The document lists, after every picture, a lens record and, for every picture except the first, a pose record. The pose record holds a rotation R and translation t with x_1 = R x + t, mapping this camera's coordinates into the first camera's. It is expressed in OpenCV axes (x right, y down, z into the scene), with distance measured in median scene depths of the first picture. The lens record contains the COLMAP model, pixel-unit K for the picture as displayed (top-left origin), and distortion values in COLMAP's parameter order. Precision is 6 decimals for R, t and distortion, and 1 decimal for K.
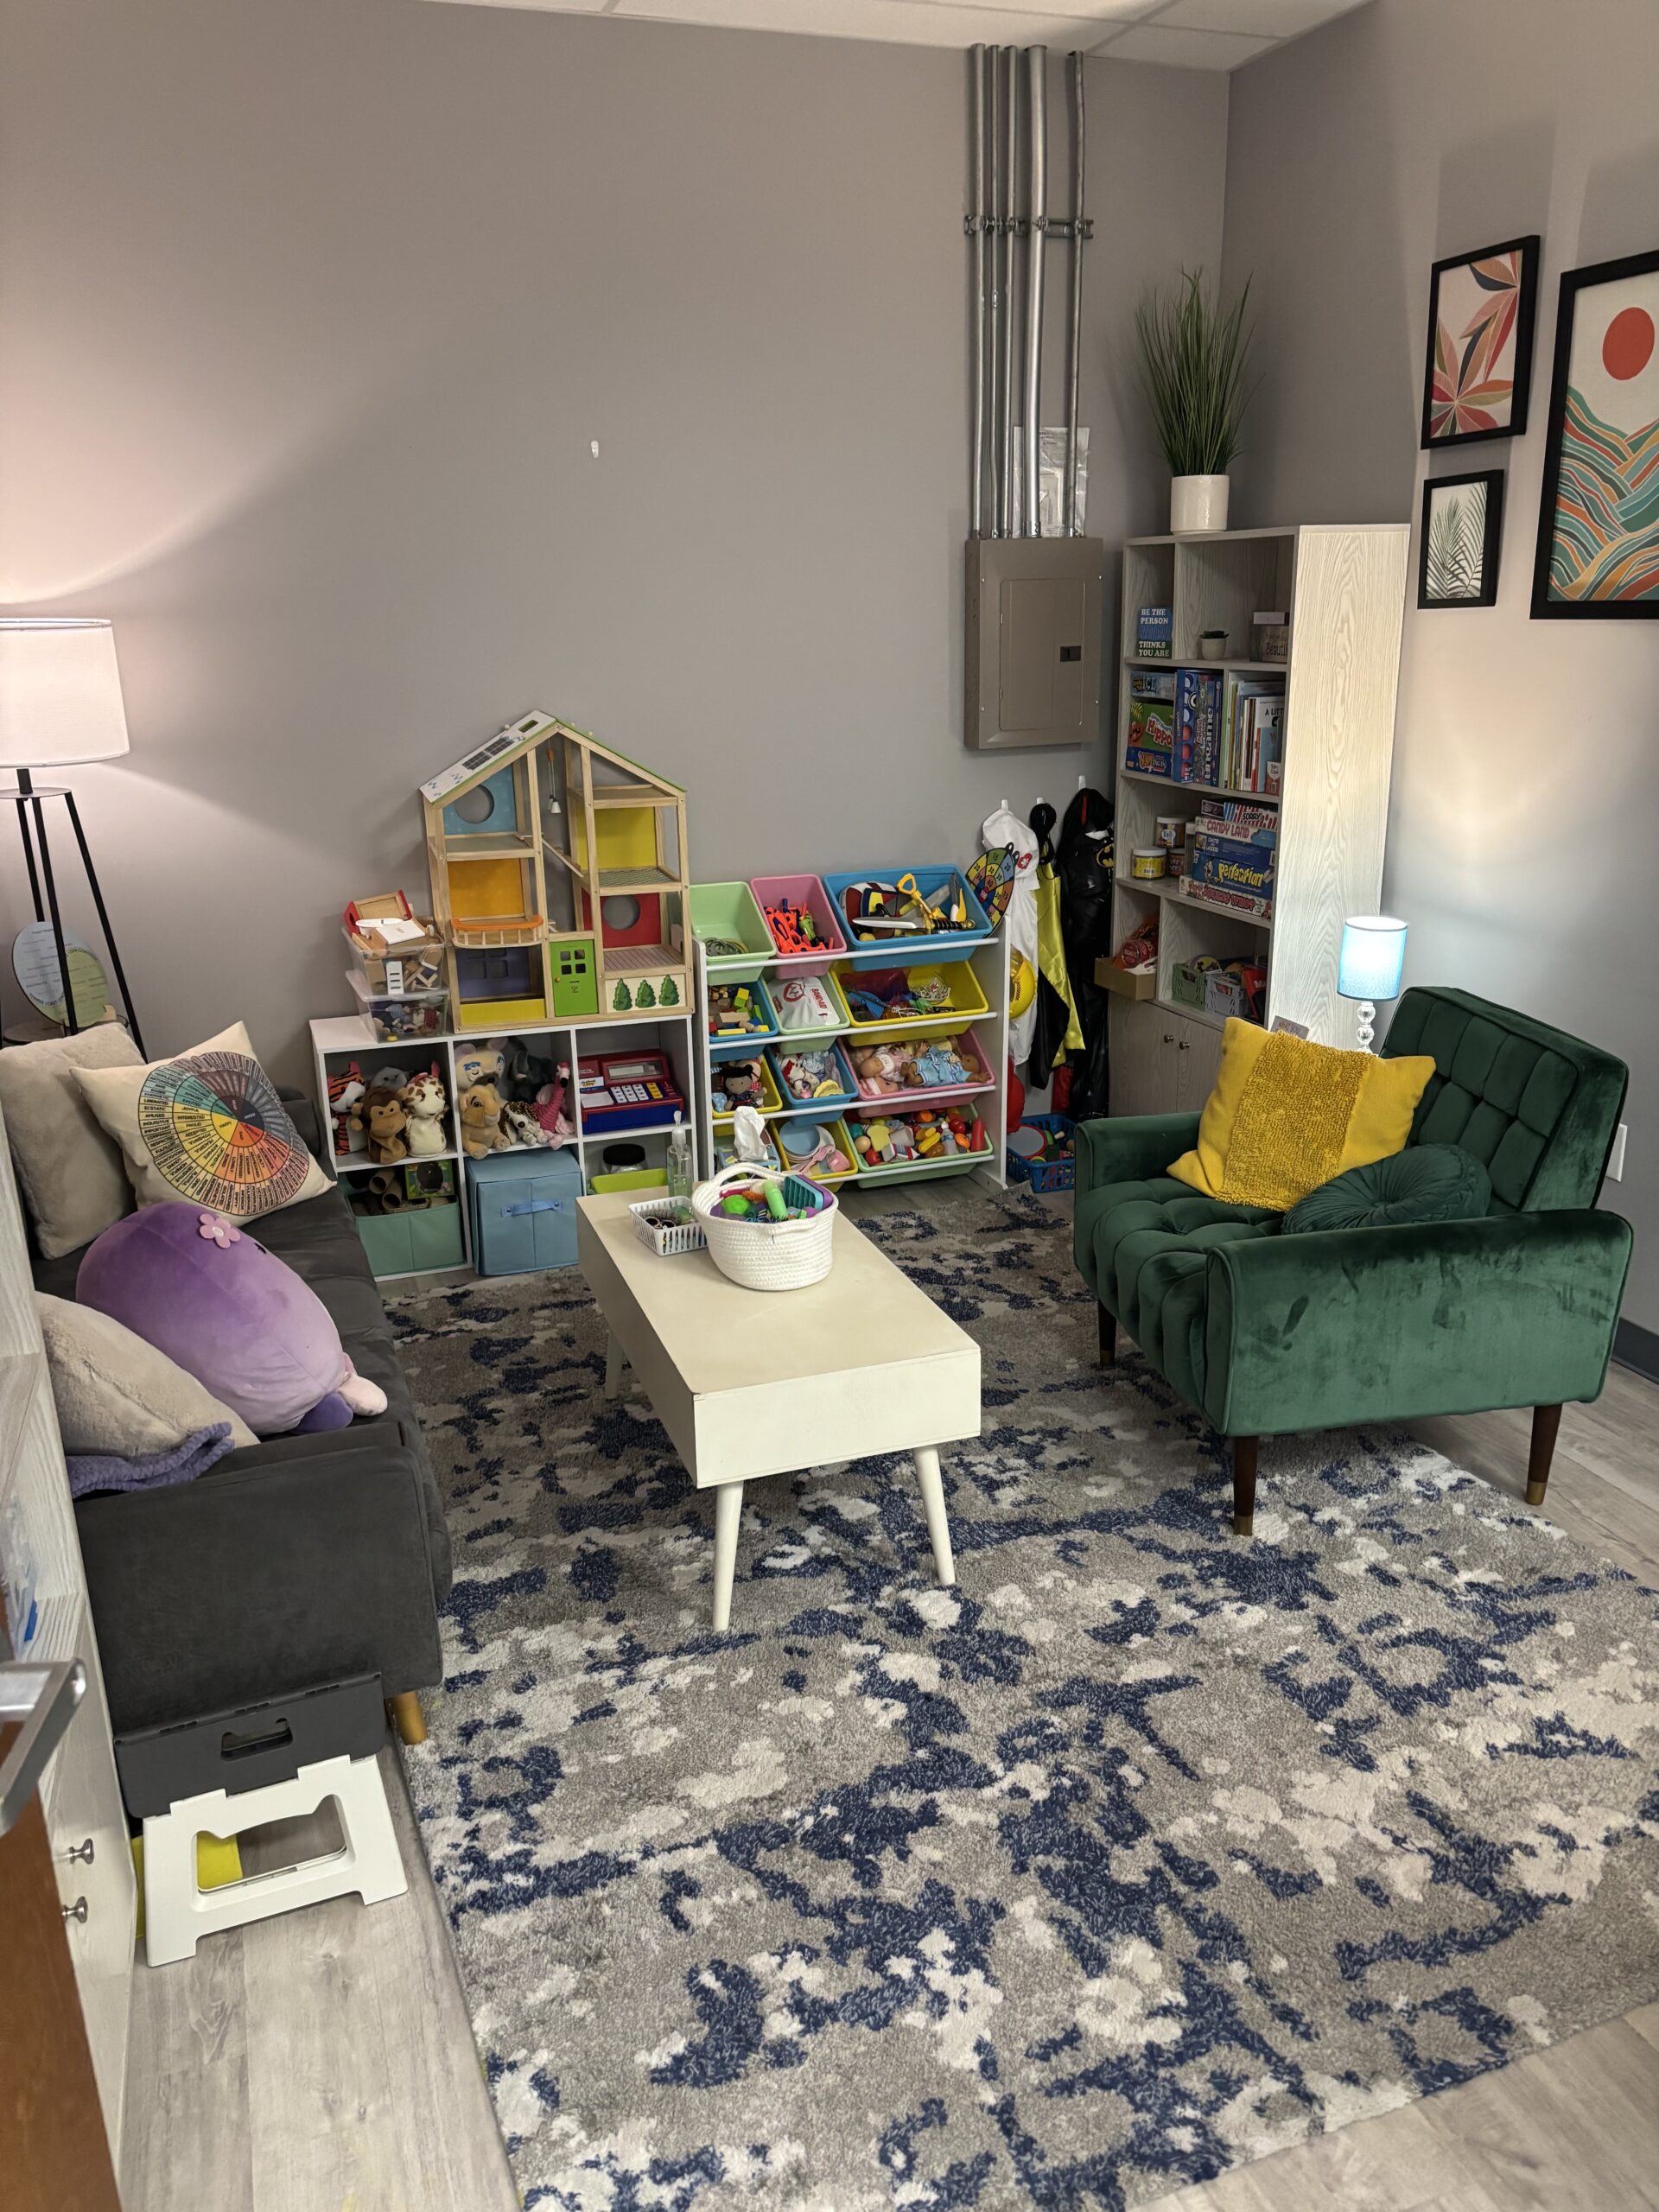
lens RADIAL K [[1692.1, 0, 835.0], [0, 1692.1, 1106.3], [0, 0, 1]] dist [-0.013429, -0.027453]
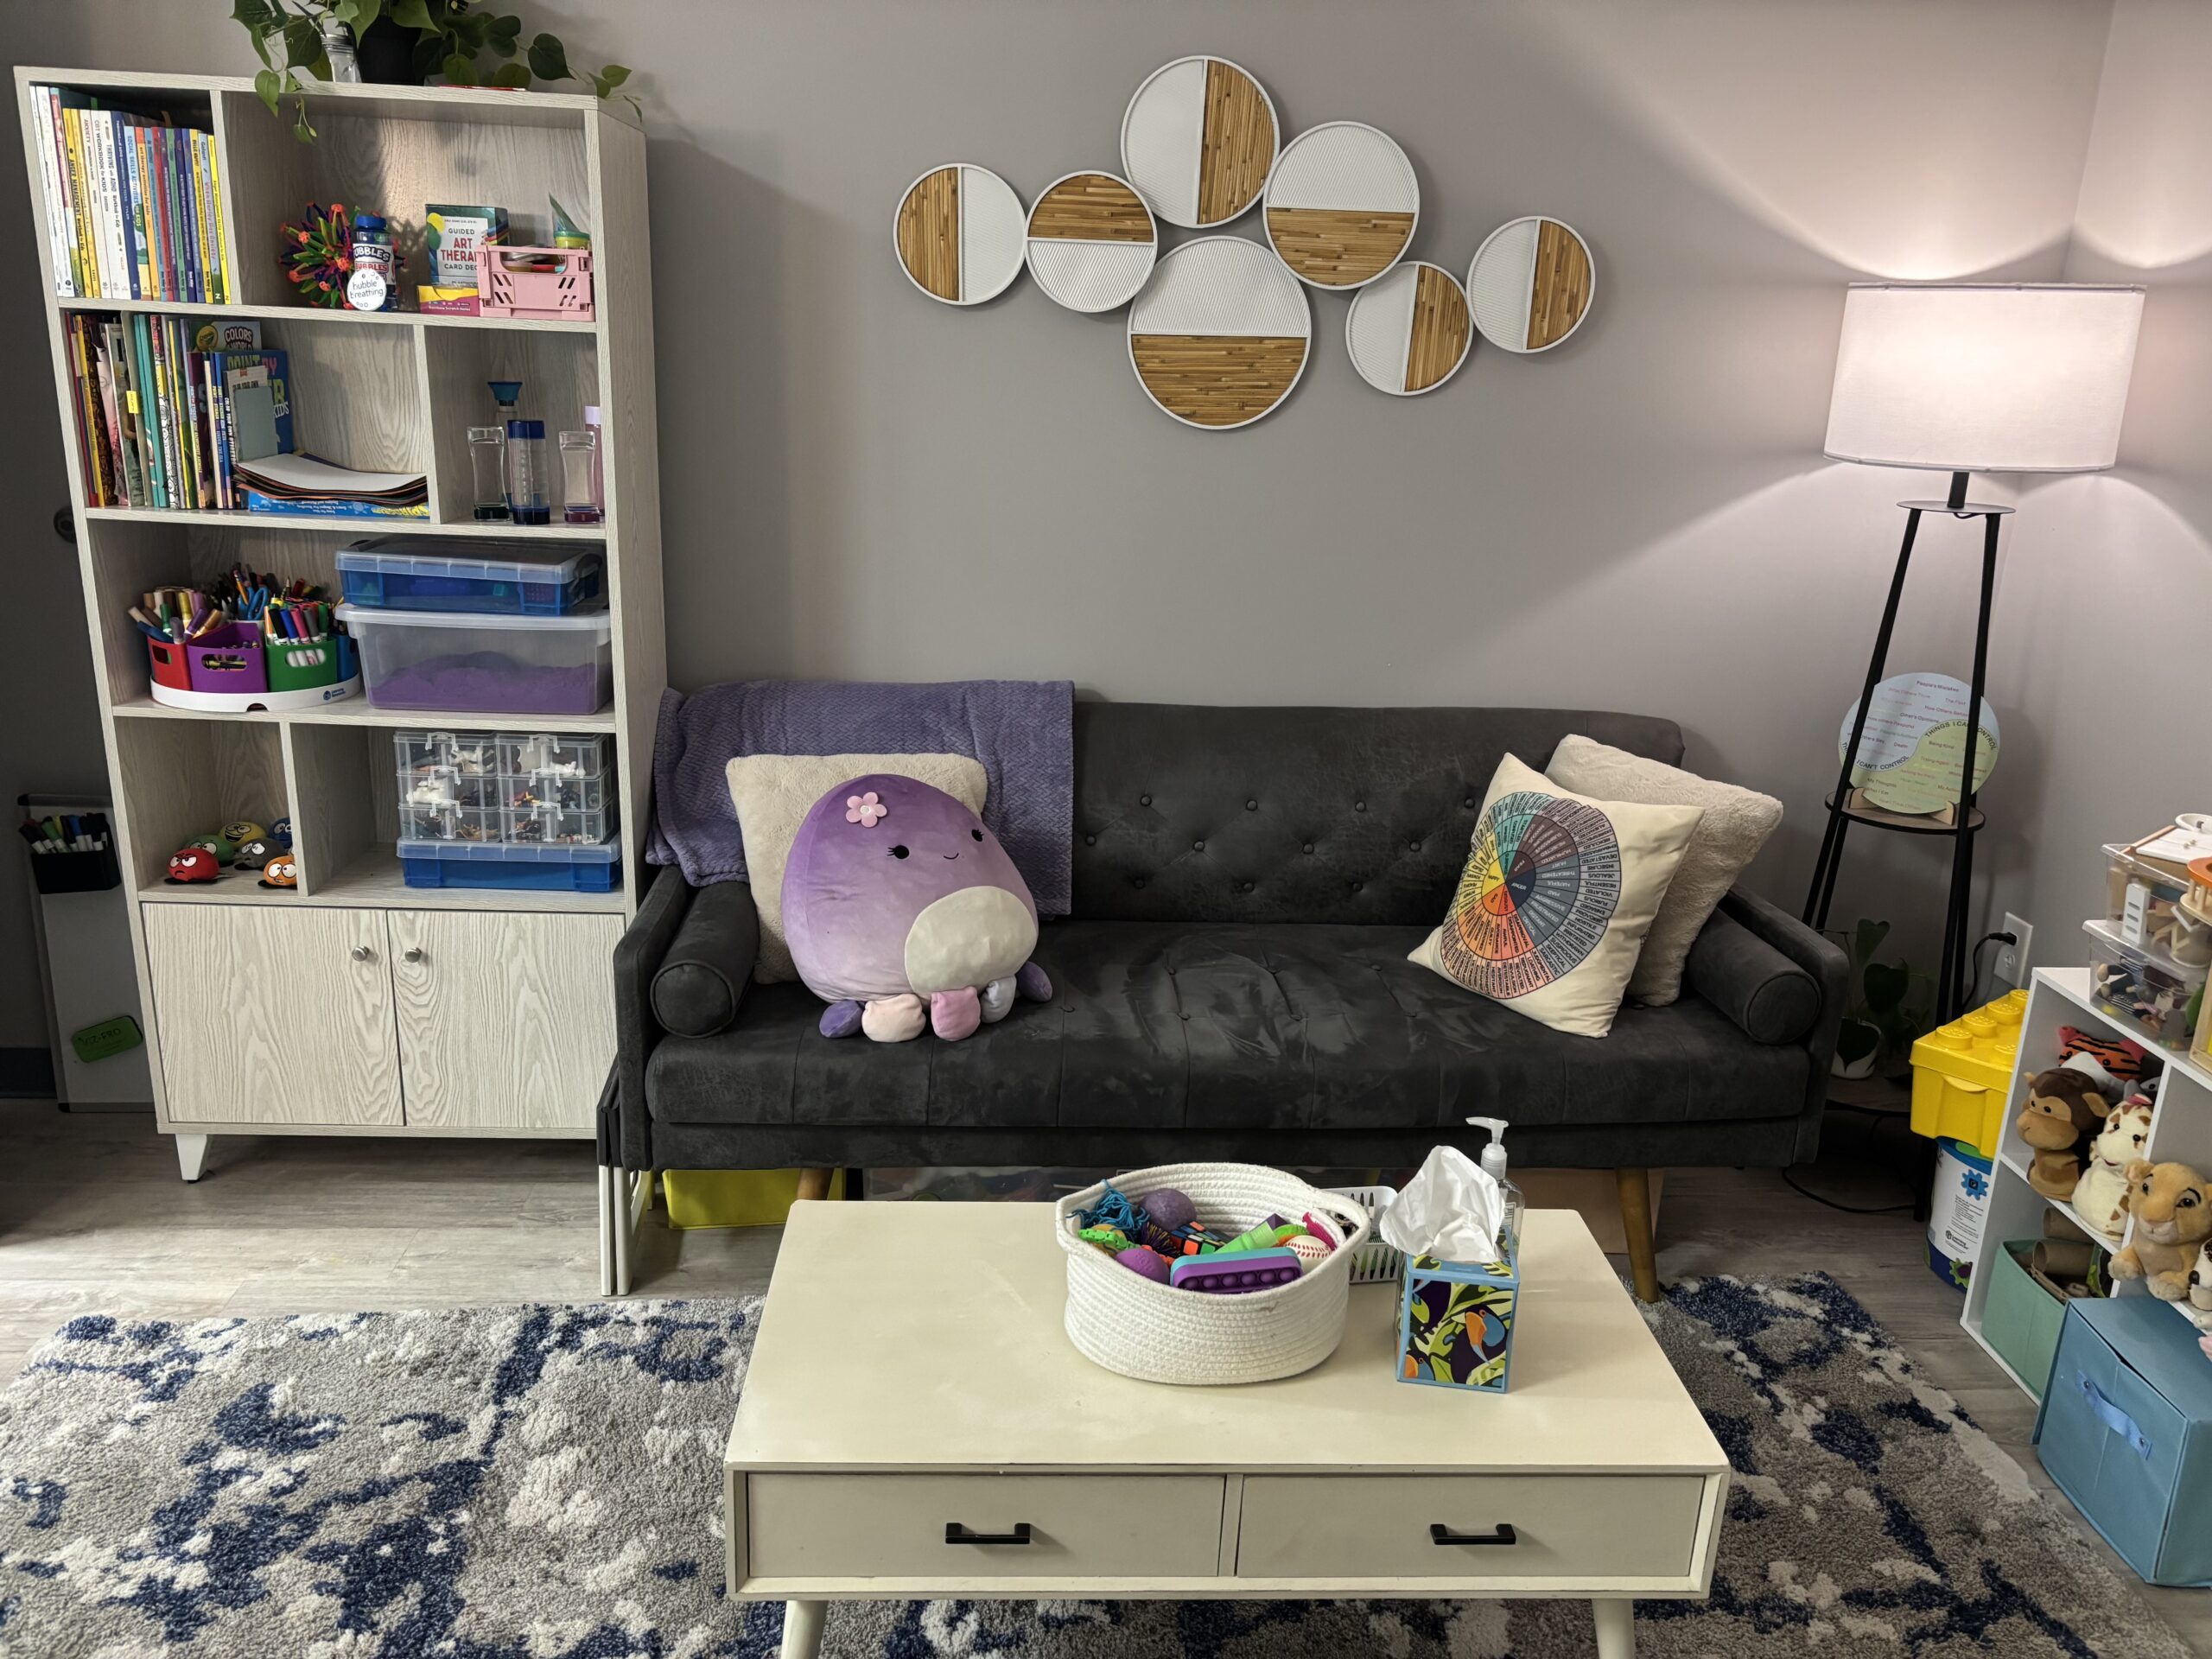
lens RADIAL K [[1692.1, 0, 1116.5], [0, 1692.1, 824.0], [0, 0, 1]] dist [-0.013429, -0.027453]
pose [[-0.274350, 0.278826, -0.920320, 0.616738], [-0.328605, 0.872247, 0.362220, -0.345448], [0.903742, 0.401797, -0.147678, 1.354106]]
